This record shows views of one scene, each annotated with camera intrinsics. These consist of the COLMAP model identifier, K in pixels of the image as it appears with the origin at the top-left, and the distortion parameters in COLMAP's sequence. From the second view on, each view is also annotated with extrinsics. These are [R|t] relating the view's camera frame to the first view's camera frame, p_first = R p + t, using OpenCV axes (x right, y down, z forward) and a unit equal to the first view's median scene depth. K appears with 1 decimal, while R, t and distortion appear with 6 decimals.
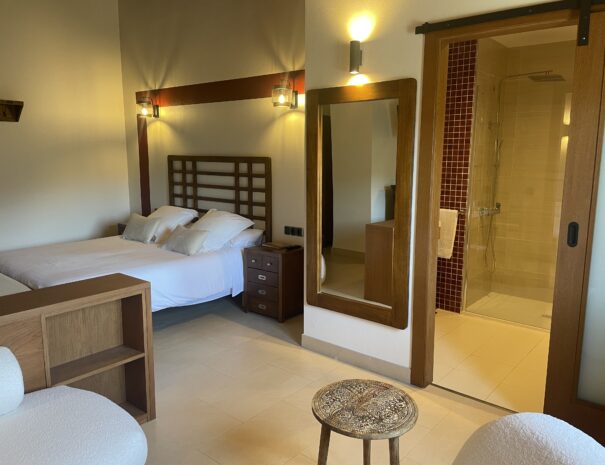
lens RADIAL K [[480.3, 0, 303.9], [0, 480.3, 224.7], [0, 0, 1]] dist [0.009549, -0.003445]
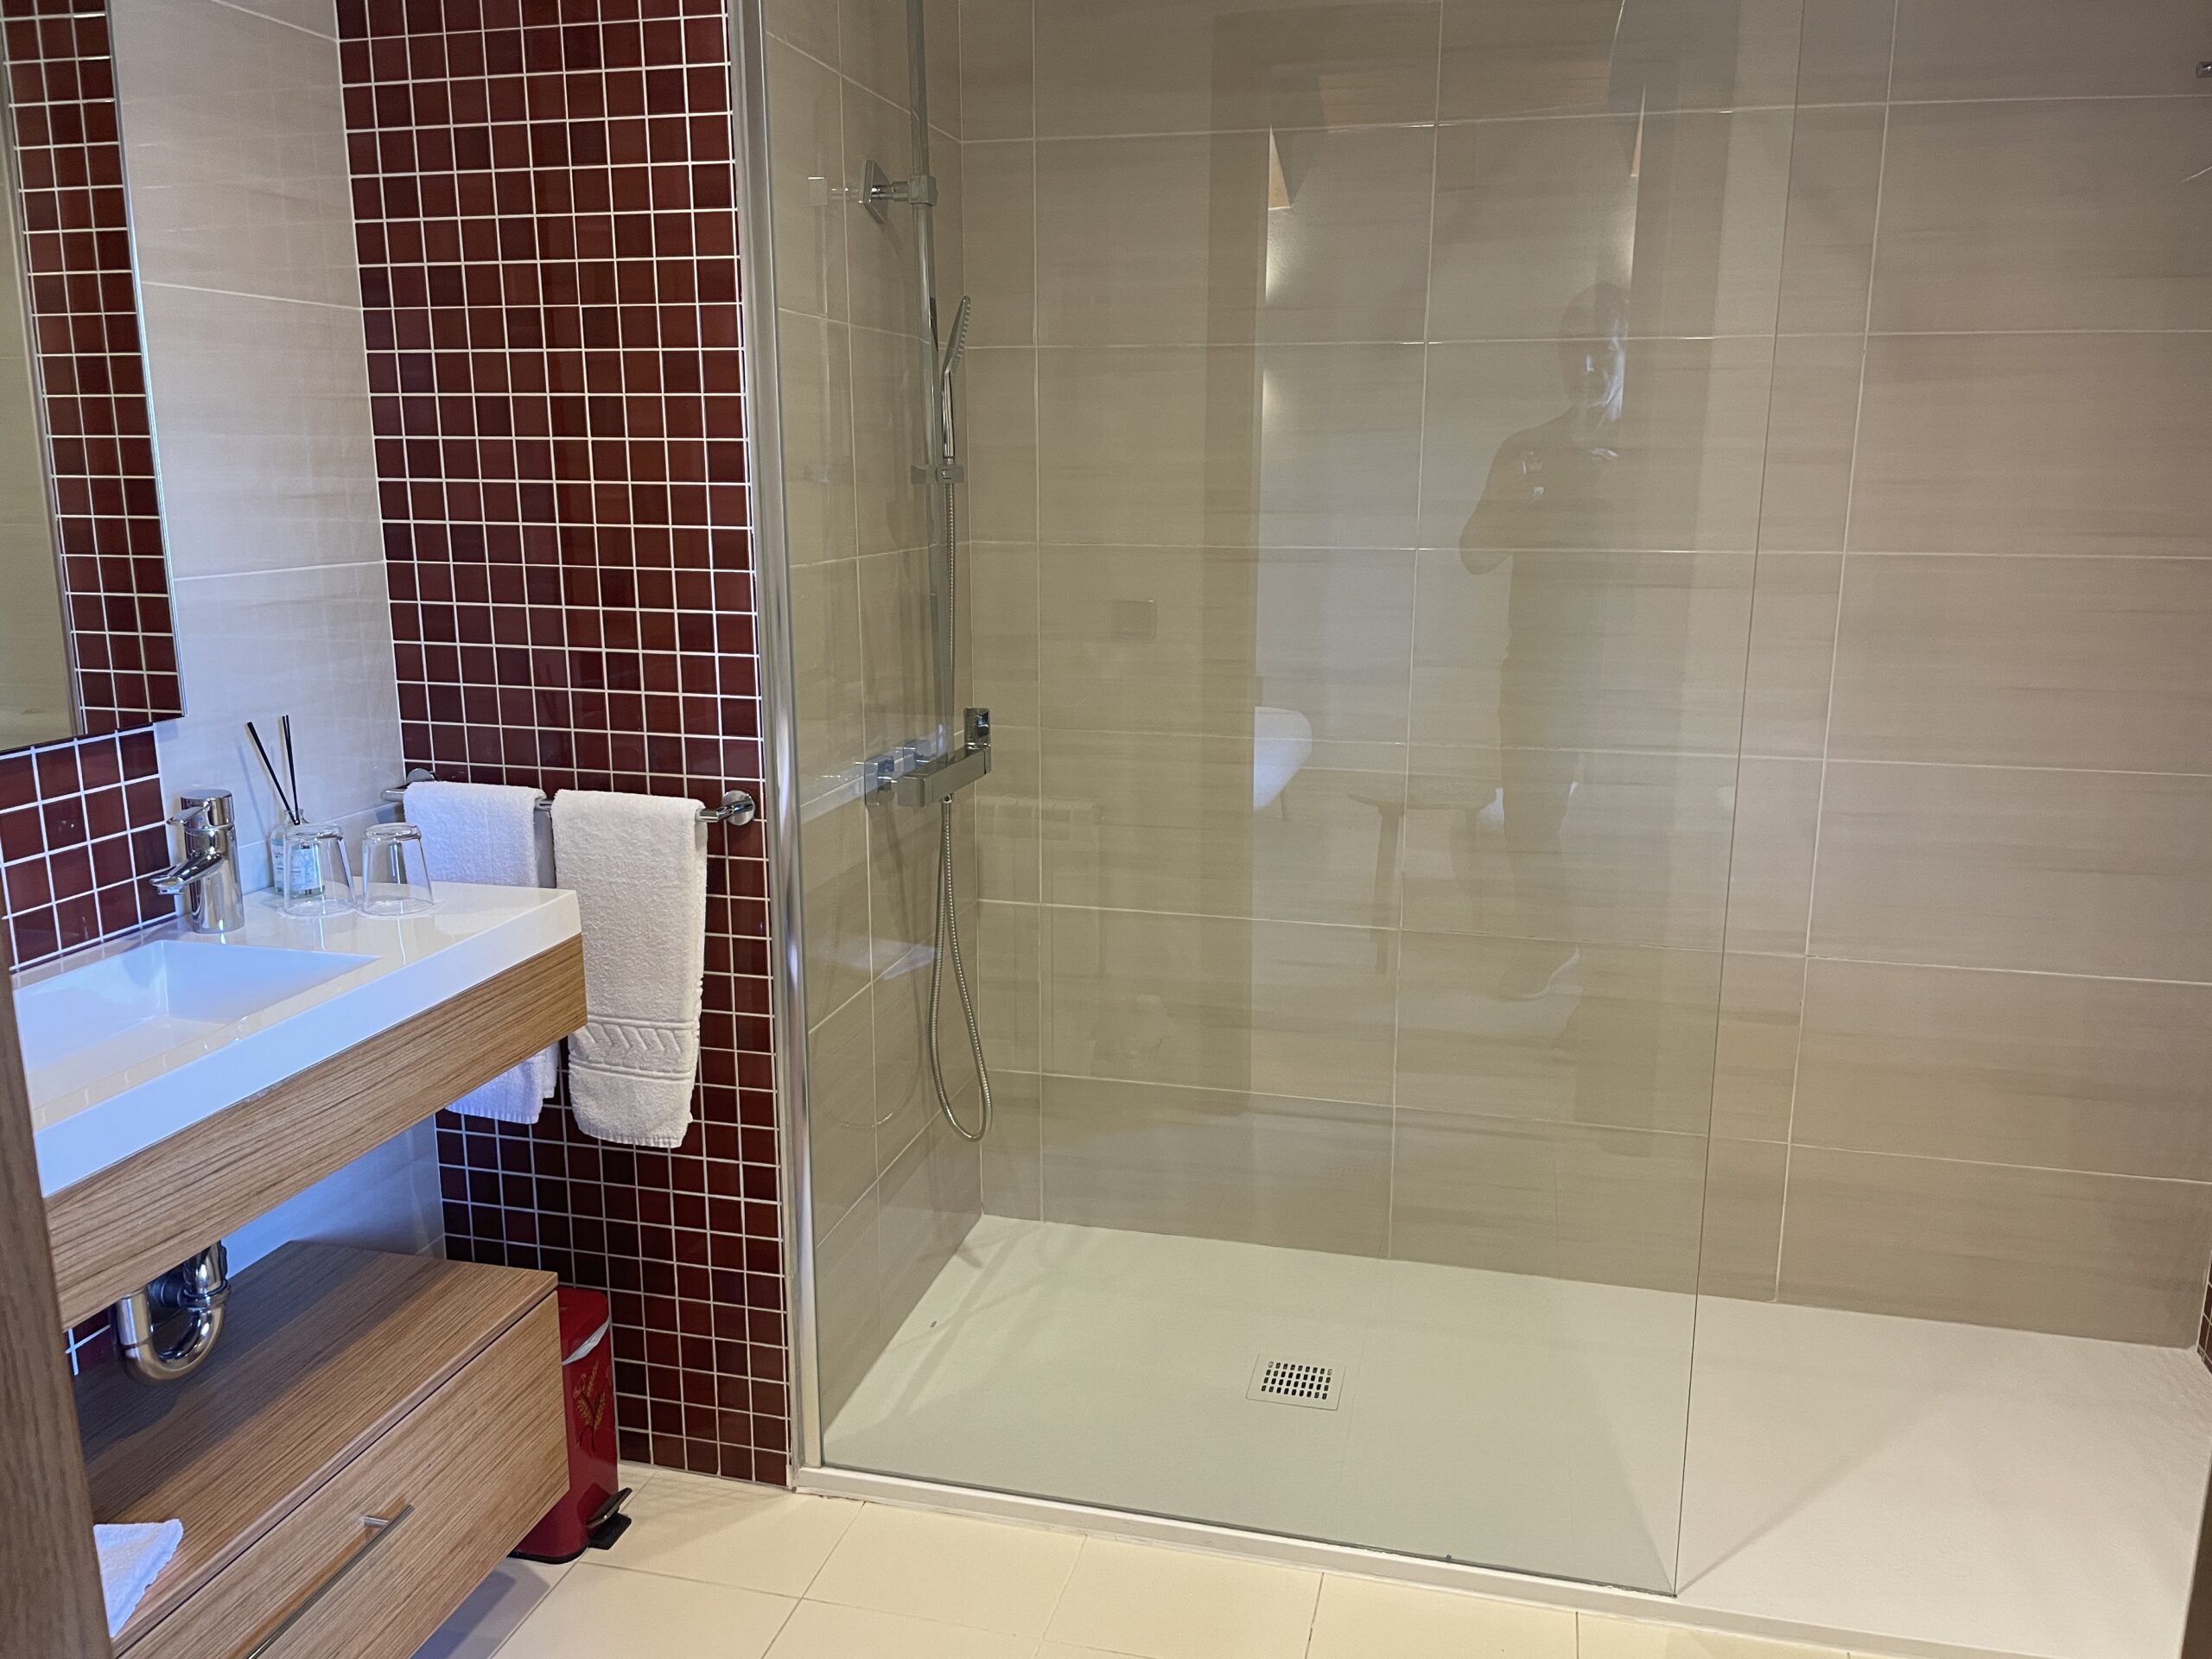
lens RADIAL K [[1653.3, 0, 1106.0], [0, 1653.3, 829.5], [0, 0, 1]] dist [0.112406, -0.167742]
pose [[0.899779, -0.102053, 0.424243, 0.213768], [0.072974, 0.993766, 0.084282, -0.051002], [-0.430199, -0.044877, 0.901618, 0.502359]]
